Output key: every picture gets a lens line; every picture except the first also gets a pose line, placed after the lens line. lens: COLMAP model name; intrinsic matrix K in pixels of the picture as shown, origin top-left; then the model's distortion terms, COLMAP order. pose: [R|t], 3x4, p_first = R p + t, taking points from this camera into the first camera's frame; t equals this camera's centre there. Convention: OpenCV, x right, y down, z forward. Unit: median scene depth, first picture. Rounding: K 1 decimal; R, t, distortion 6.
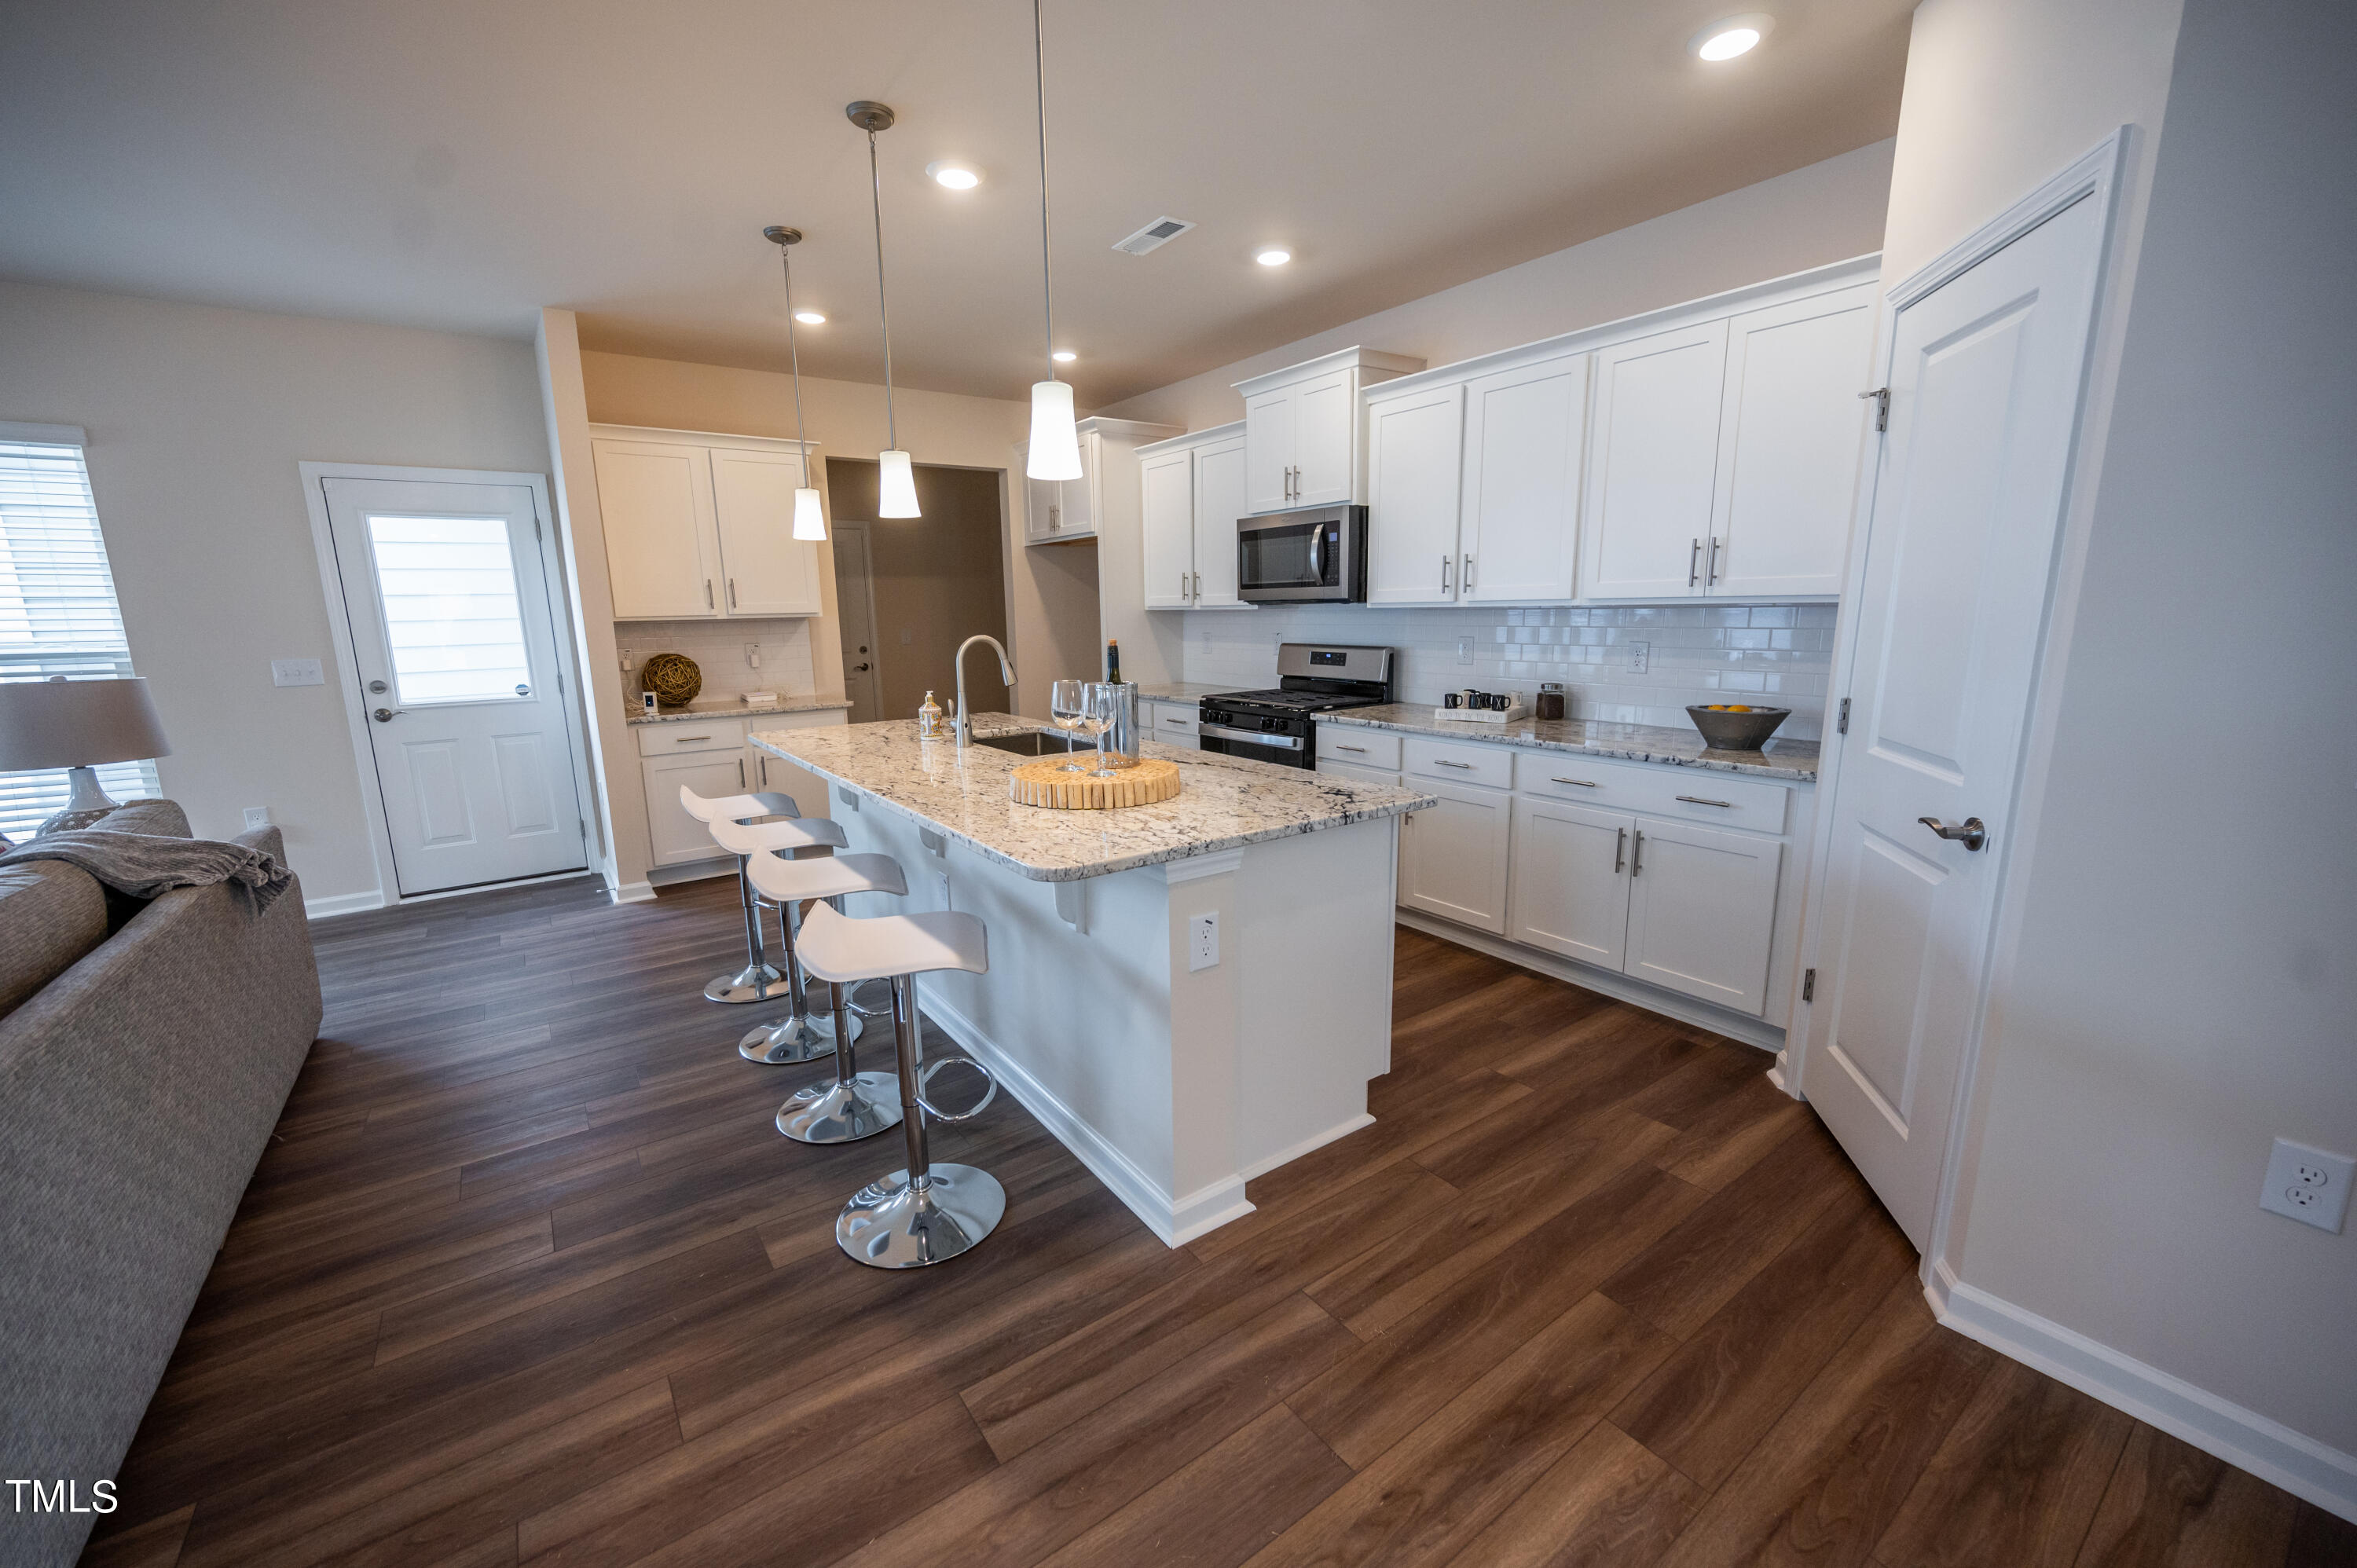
lens RADIAL K [[936.4, 0, 1171.2], [0, 936.4, 790.3], [0, 0, 1]] dist [0.000714, 0.000110]
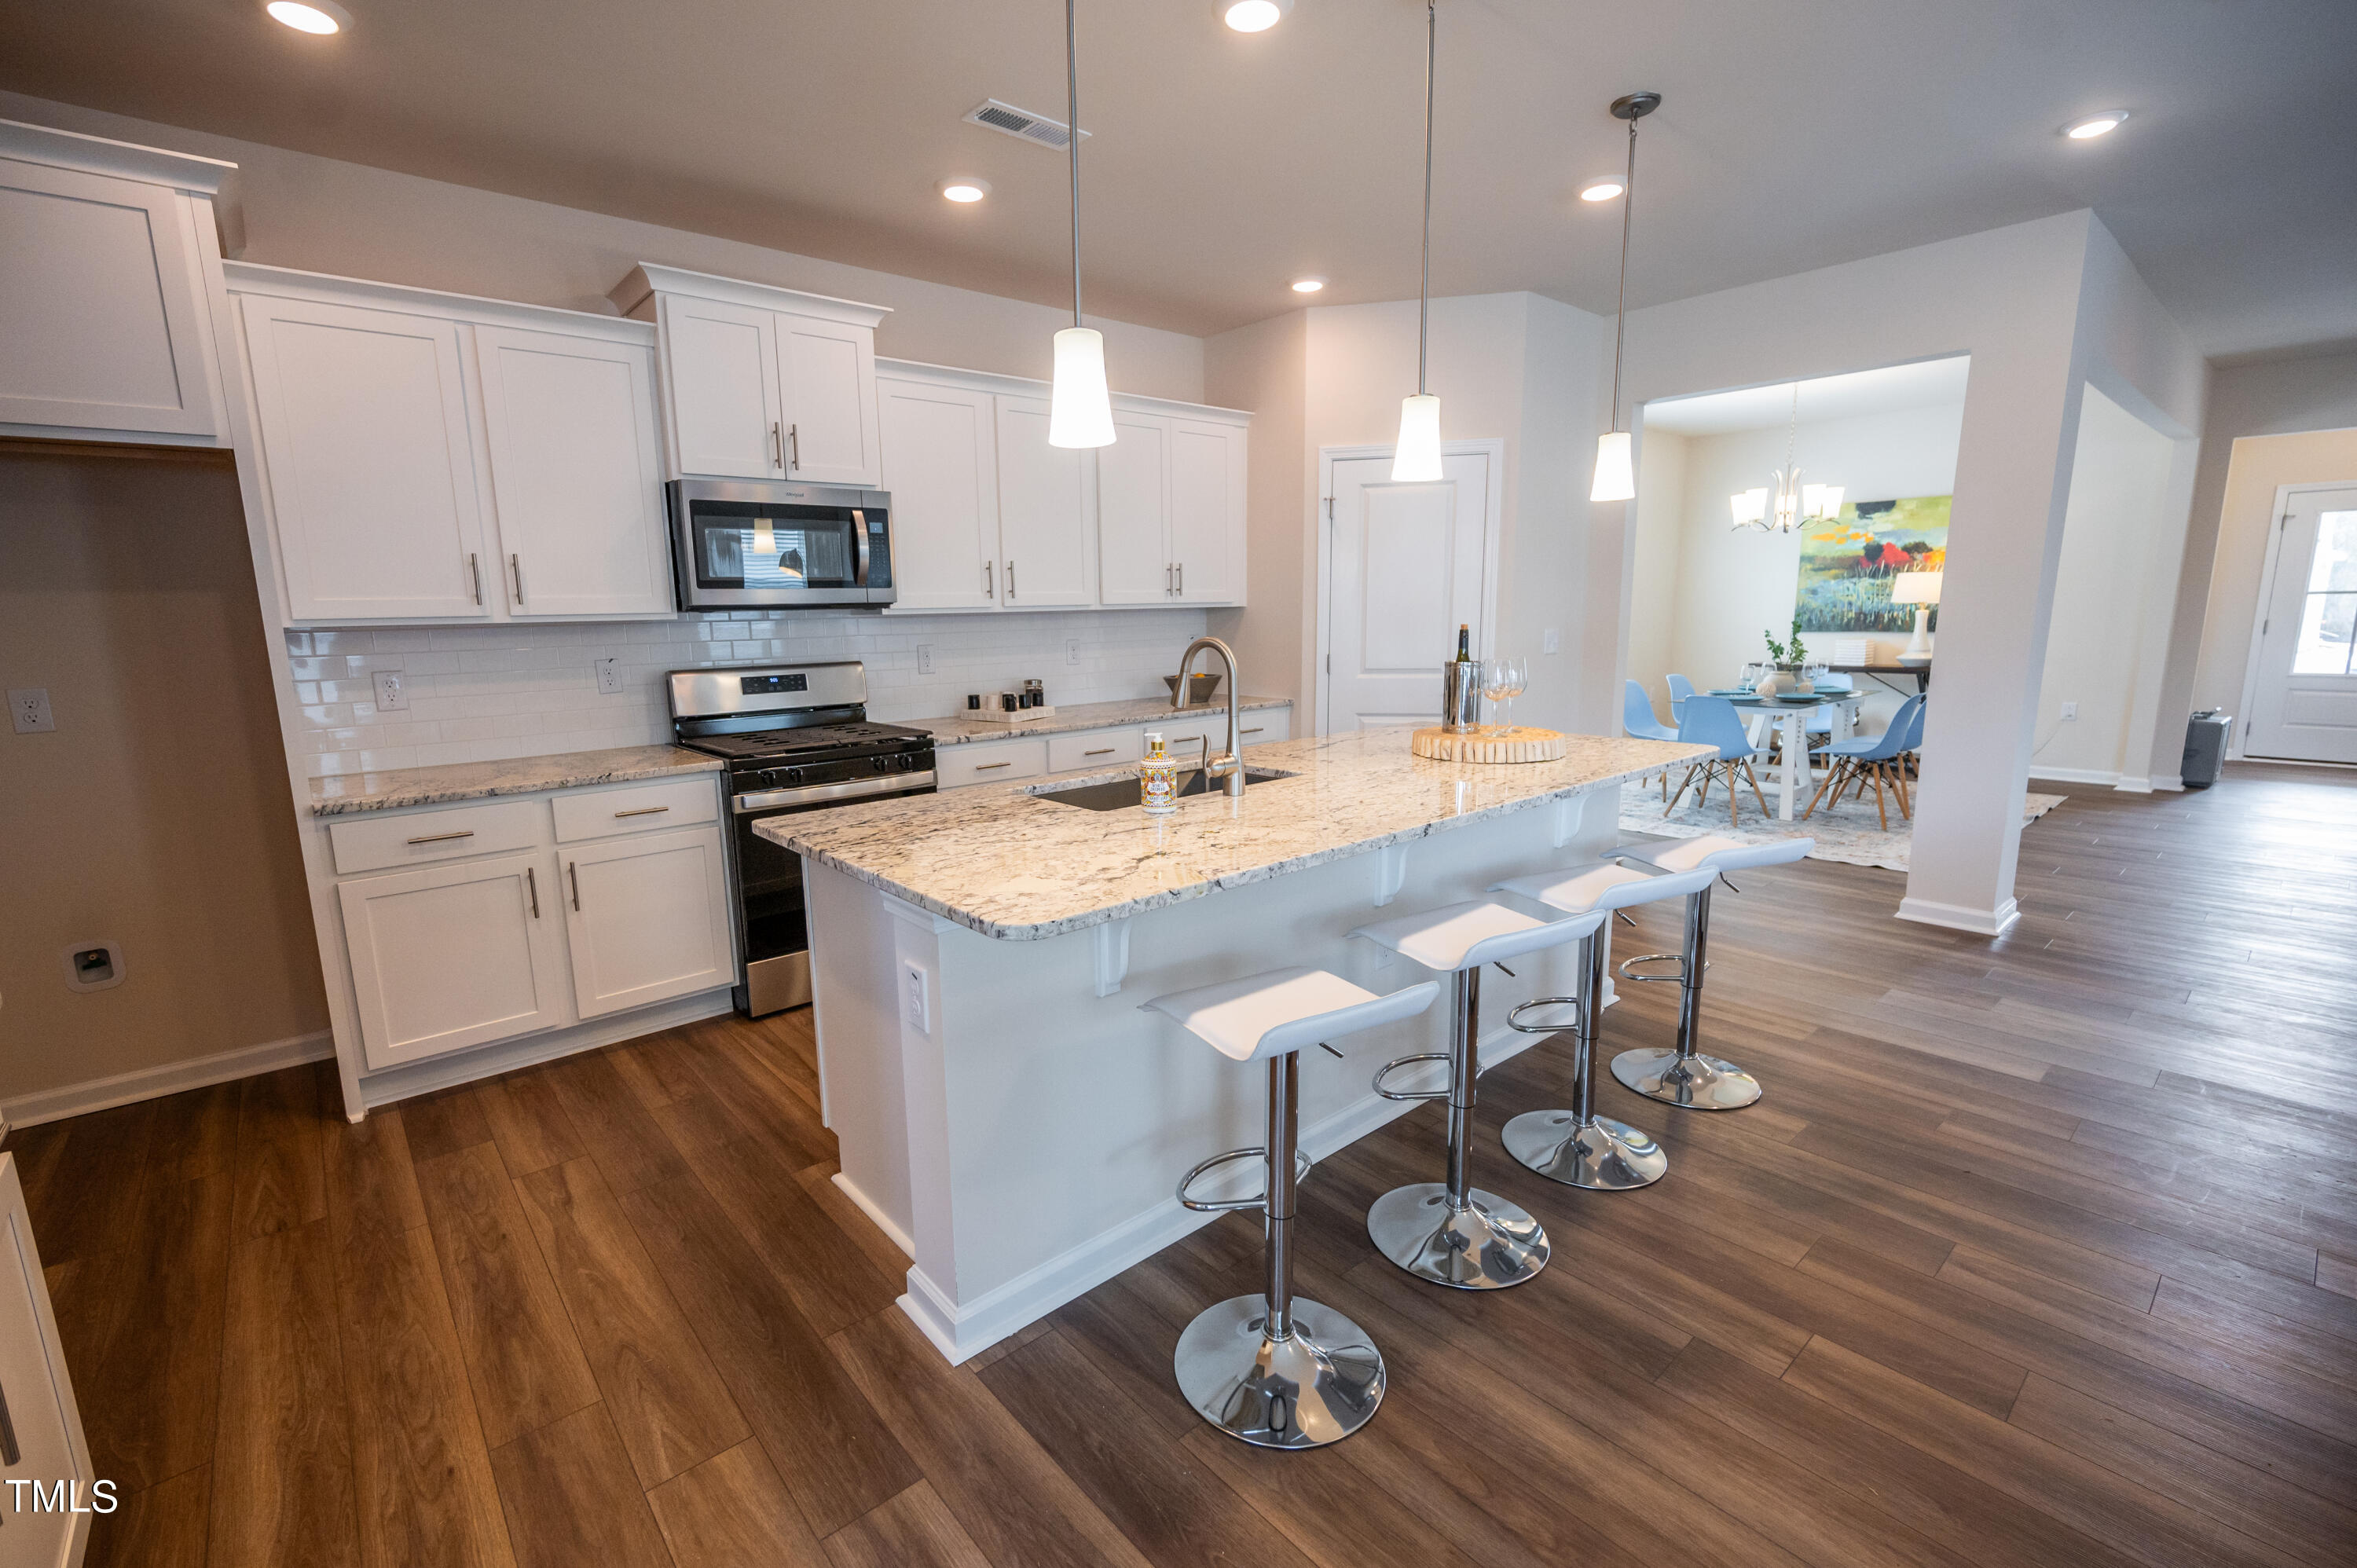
lens RADIAL K [[1001.5, 0, 1167.2], [0, 1001.5, 784.1], [0, 0, 1]] dist [0.000692, 0.000115]
pose [[-0.089595, -0.160374, 0.982982, -0.779440], [0.208849, 0.961983, 0.175984, -0.163789], [-0.973835, 0.221062, -0.052695, 0.888898]]
